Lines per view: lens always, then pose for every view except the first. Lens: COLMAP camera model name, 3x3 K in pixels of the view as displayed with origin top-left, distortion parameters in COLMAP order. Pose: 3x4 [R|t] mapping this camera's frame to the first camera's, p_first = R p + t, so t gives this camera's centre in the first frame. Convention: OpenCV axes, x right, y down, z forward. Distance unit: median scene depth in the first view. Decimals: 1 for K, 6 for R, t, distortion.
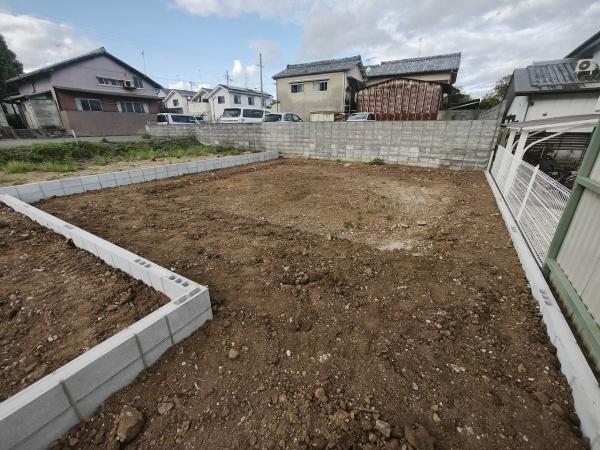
lens RADIAL K [[242.4, 0, 302.1], [0, 242.4, 224.5], [0, 0, 1]] dist [0.000333, -0.000884]
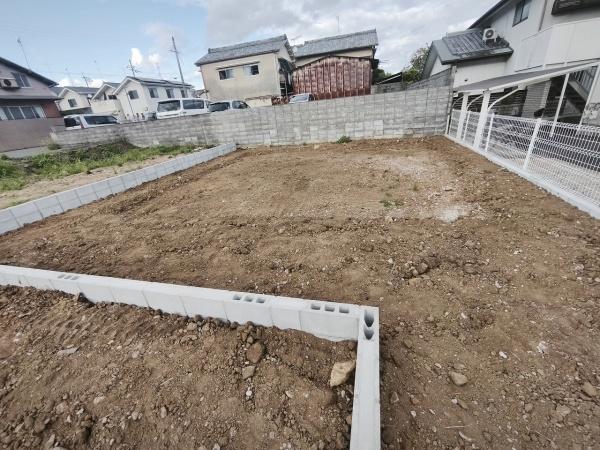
lens RADIAL K [[242.4, 0, 300.2], [0, 242.4, 223.0], [0, 0, 1]] dist [0.000333, -0.000884]
pose [[0.956935, -0.199338, 0.211046, -0.107794], [0.190412, 0.979743, 0.062019, -0.014094], [-0.219133, -0.019162, 0.975507, 0.044686]]
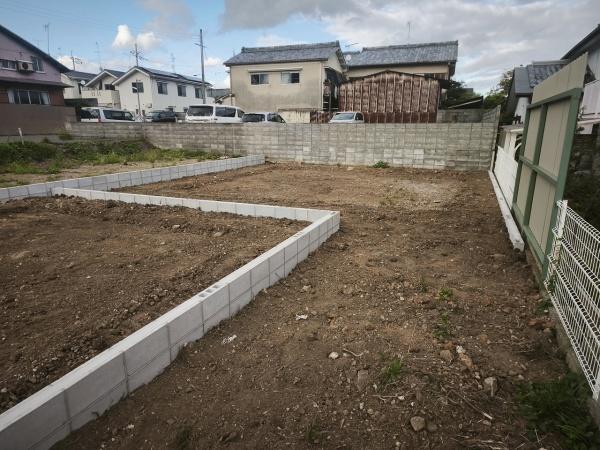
lens RADIAL K [[386.1, 0, 300.1], [0, 386.1, 225.3], [0, 0, 1]] dist [0.074438, -0.047469]
pose [[0.988322, -0.028726, 0.149651, -0.169305], [0.048786, 0.990028, -0.132153, 0.111946], [-0.144362, 0.137911, 0.979867, -0.281716]]
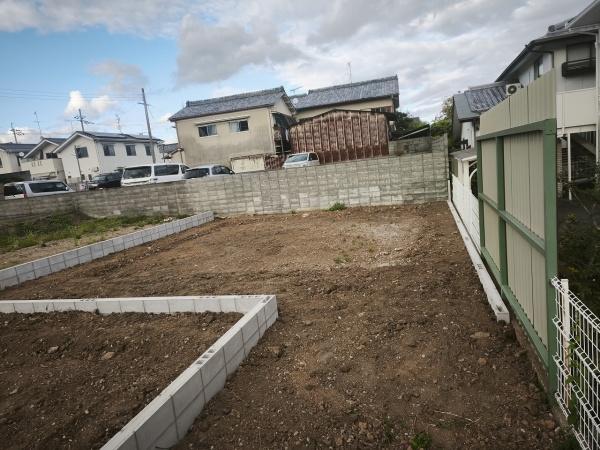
lens RADIAL K [[386.1, 0, 307.3], [0, 386.1, 223.5], [0, 0, 1]] dist [0.074438, -0.047469]
pose [[0.959754, -0.141908, 0.242353, -0.104608], [0.197156, 0.955006, -0.221569, 0.061120], [-0.200006, 0.260433, 0.944549, -0.202102]]
